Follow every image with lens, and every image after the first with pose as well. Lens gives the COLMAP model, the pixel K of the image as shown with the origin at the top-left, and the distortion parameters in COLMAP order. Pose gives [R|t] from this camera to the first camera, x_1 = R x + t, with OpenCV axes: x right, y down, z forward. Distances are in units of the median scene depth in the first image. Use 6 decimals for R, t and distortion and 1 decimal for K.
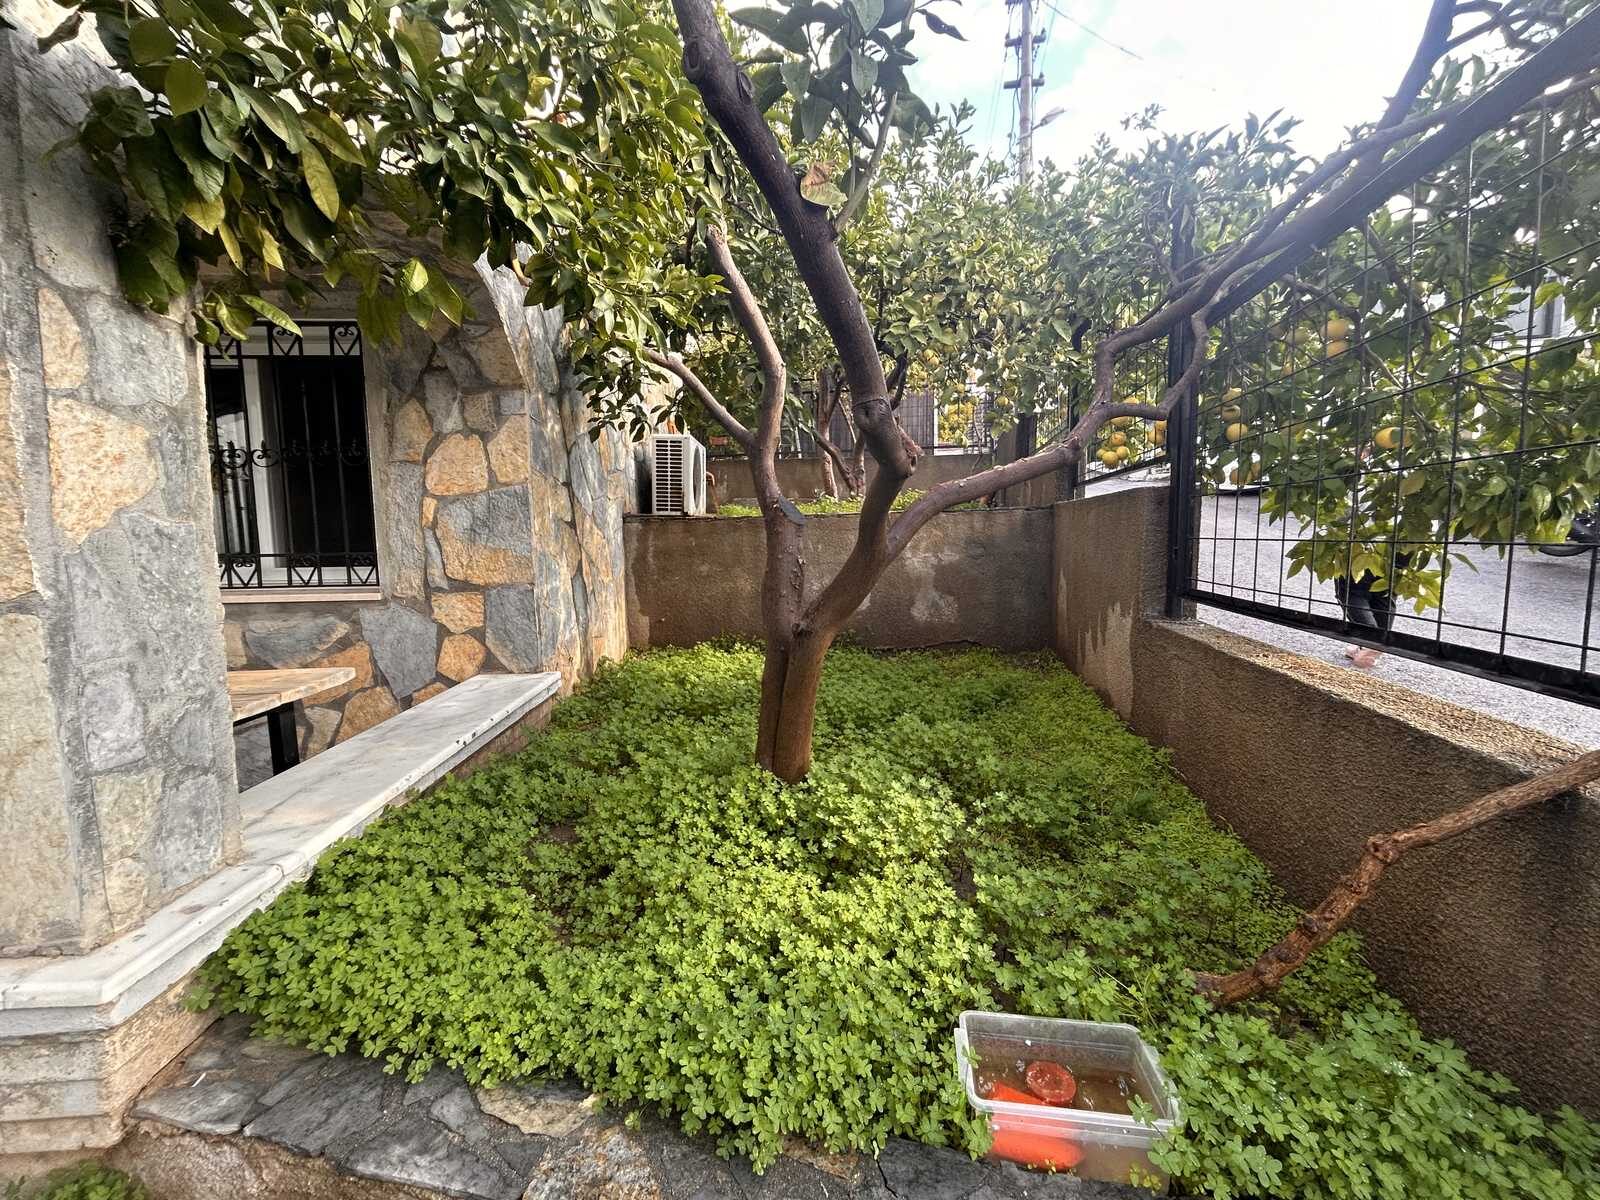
lens RADIAL K [[638.5, 0, 800.8], [0, 638.5, 588.9], [0, 0, 1]] dist [-0.010730, 0.000513]
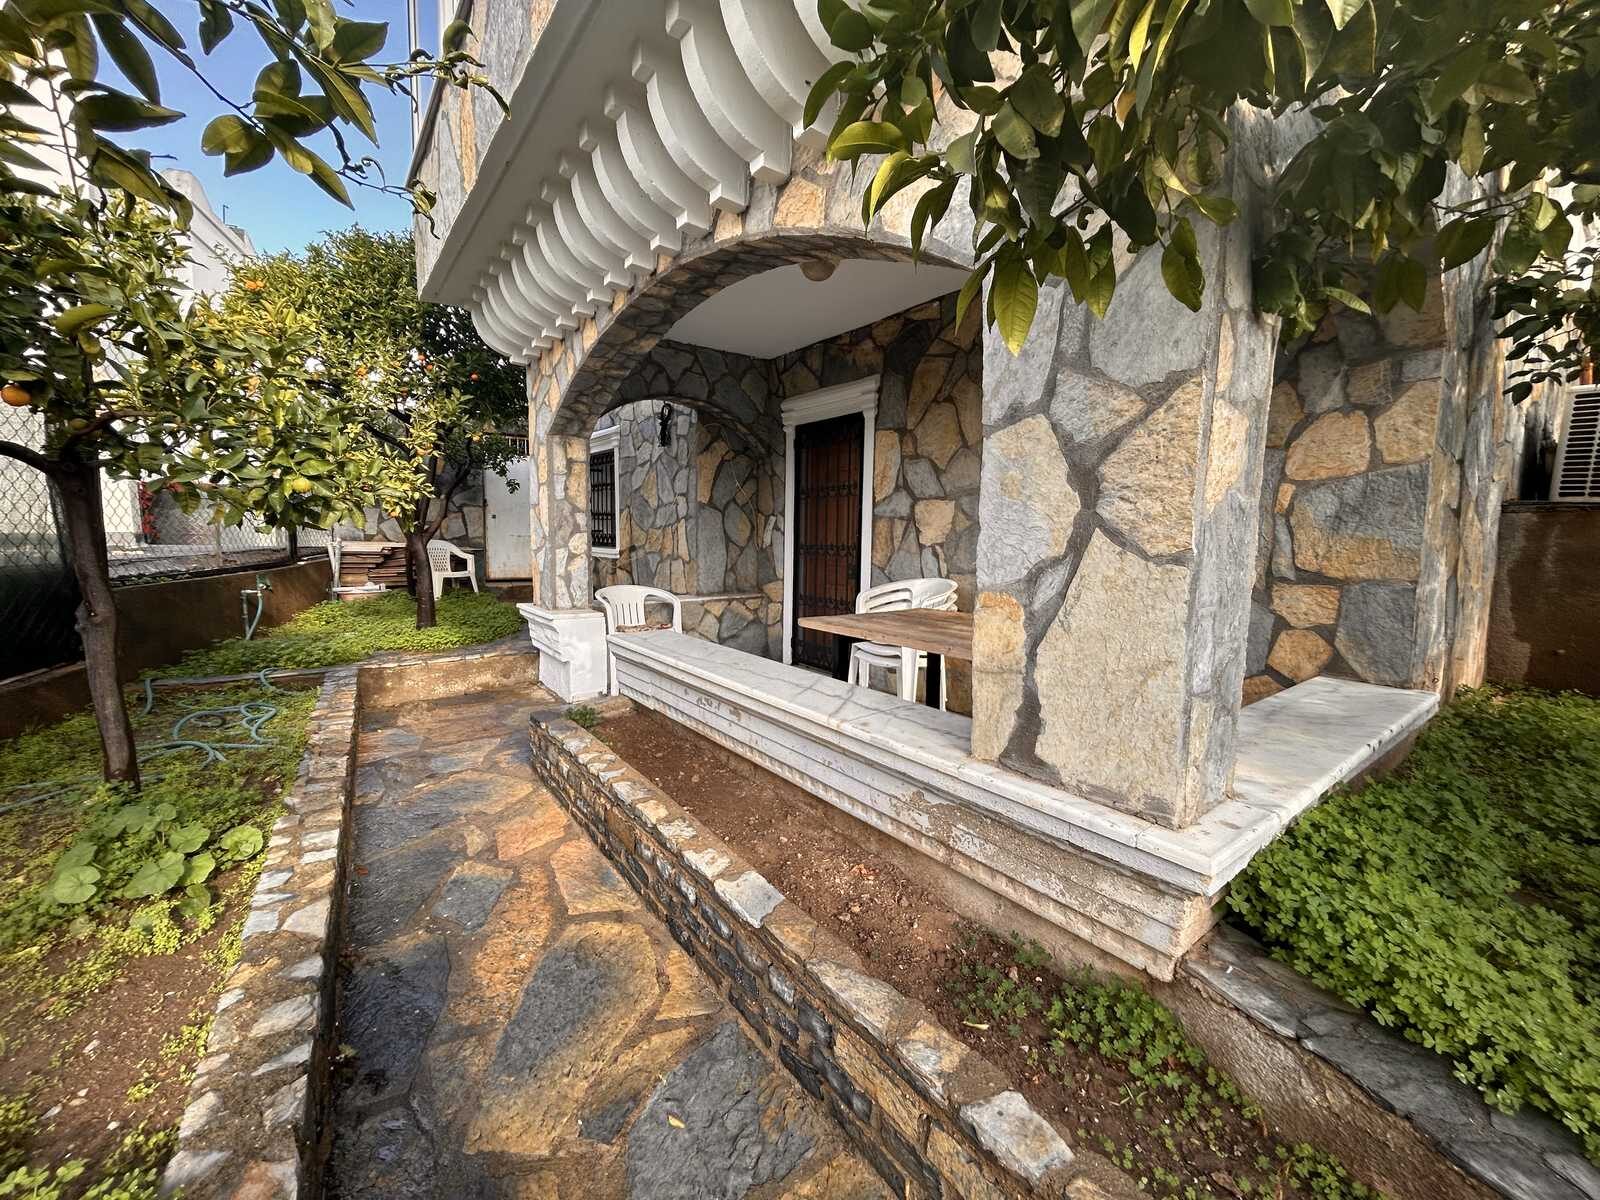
lens RADIAL K [[638.5, 0, 800.8], [0, 638.5, 588.9], [0, 0, 1]] dist [-0.010730, 0.000513]
pose [[0.544408, 0.096184, -0.833288, -0.170897], [-0.090037, 0.994365, 0.055953, 0.027195], [0.833974, 0.044566, 0.550001, -0.129453]]
